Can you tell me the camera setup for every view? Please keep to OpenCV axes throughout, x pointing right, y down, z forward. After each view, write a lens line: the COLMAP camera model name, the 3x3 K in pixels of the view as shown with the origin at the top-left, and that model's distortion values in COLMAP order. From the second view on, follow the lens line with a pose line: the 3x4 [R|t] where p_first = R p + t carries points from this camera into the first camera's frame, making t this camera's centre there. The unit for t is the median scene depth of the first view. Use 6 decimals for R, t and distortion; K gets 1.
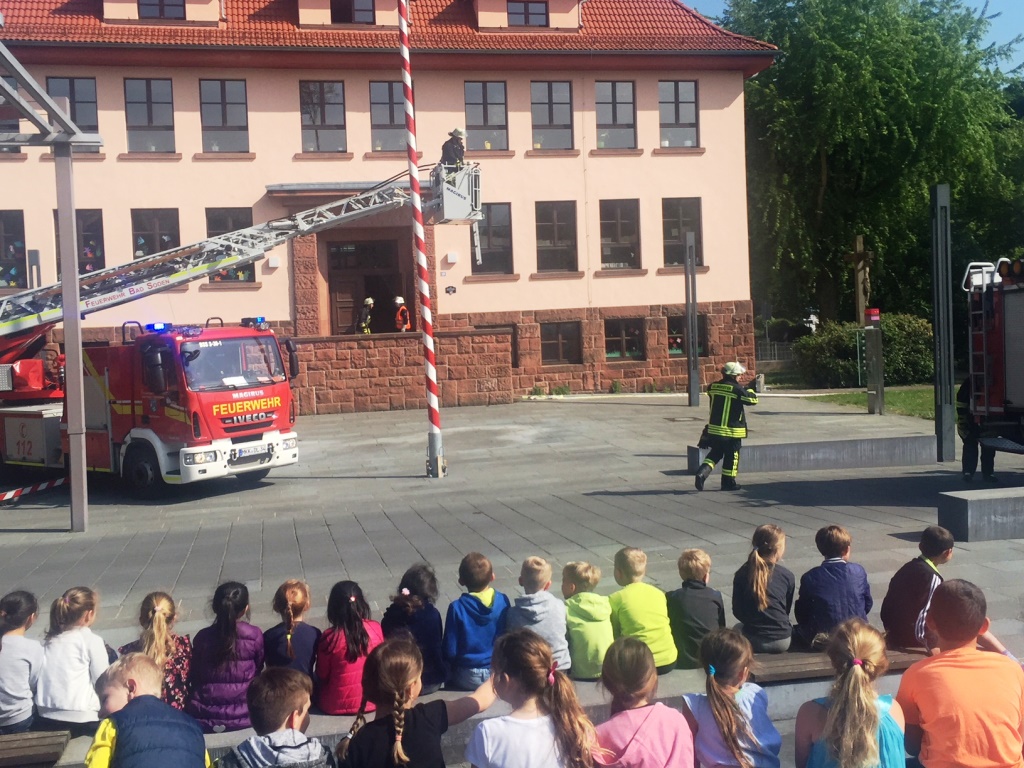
lens RADIAL K [[1131.1, 0, 478.3], [0, 1131.1, 383.8], [0, 0, 1]] dist [0.022722, 0.003038]
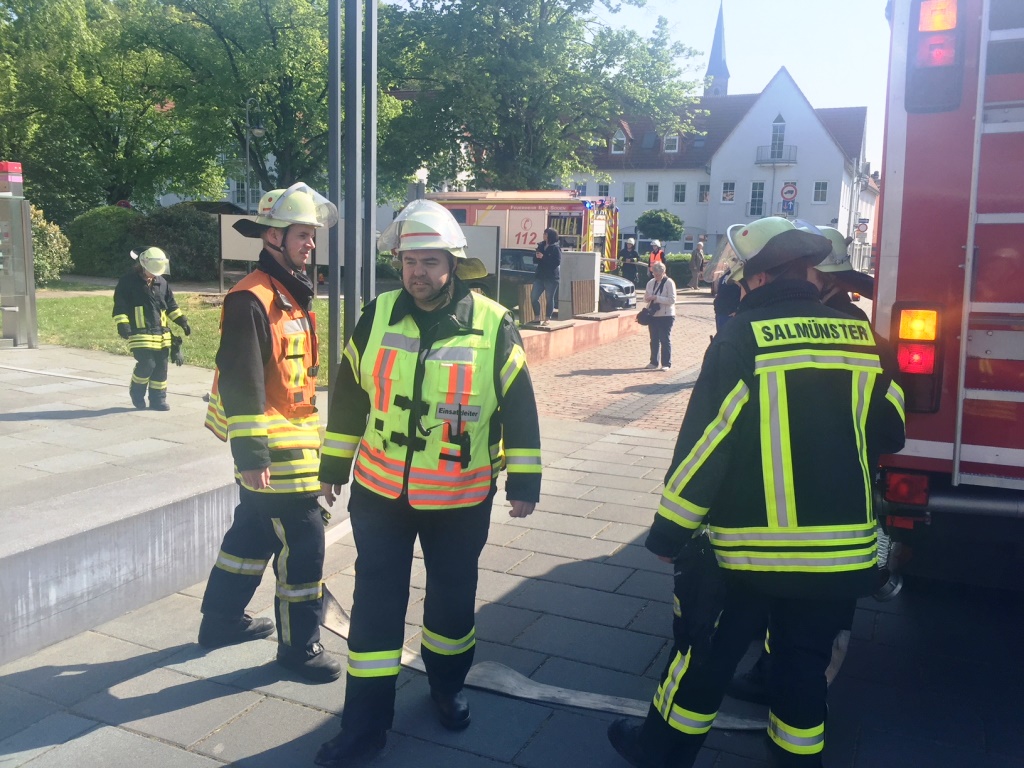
lens RADIAL K [[881.2, 0, 512.0], [0, 881.2, 384.0], [0, 0, 1]] dist [0.036633, -0.013901]
pose [[0.587196, -0.071505, 0.806280, 0.098264], [-0.020435, 0.994464, 0.103076, -0.005048], [-0.809187, -0.077002, 0.582484, 0.407195]]
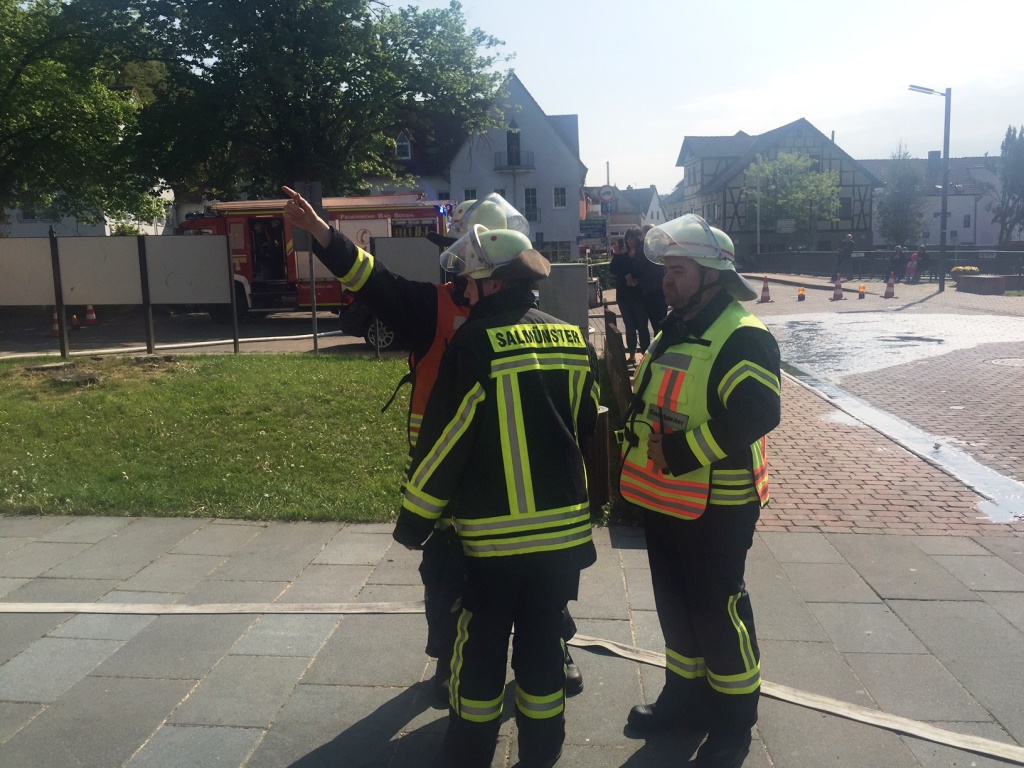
lens RADIAL K [[881.2, 0, 512.0], [0, 881.2, 384.0], [0, 0, 1]] dist [0.036633, -0.013901]
pose [[0.258903, -0.103115, 0.960384, 0.151346], [0.050622, 0.994368, 0.093117, -0.013670], [-0.964576, 0.024508, 0.262665, 0.597018]]
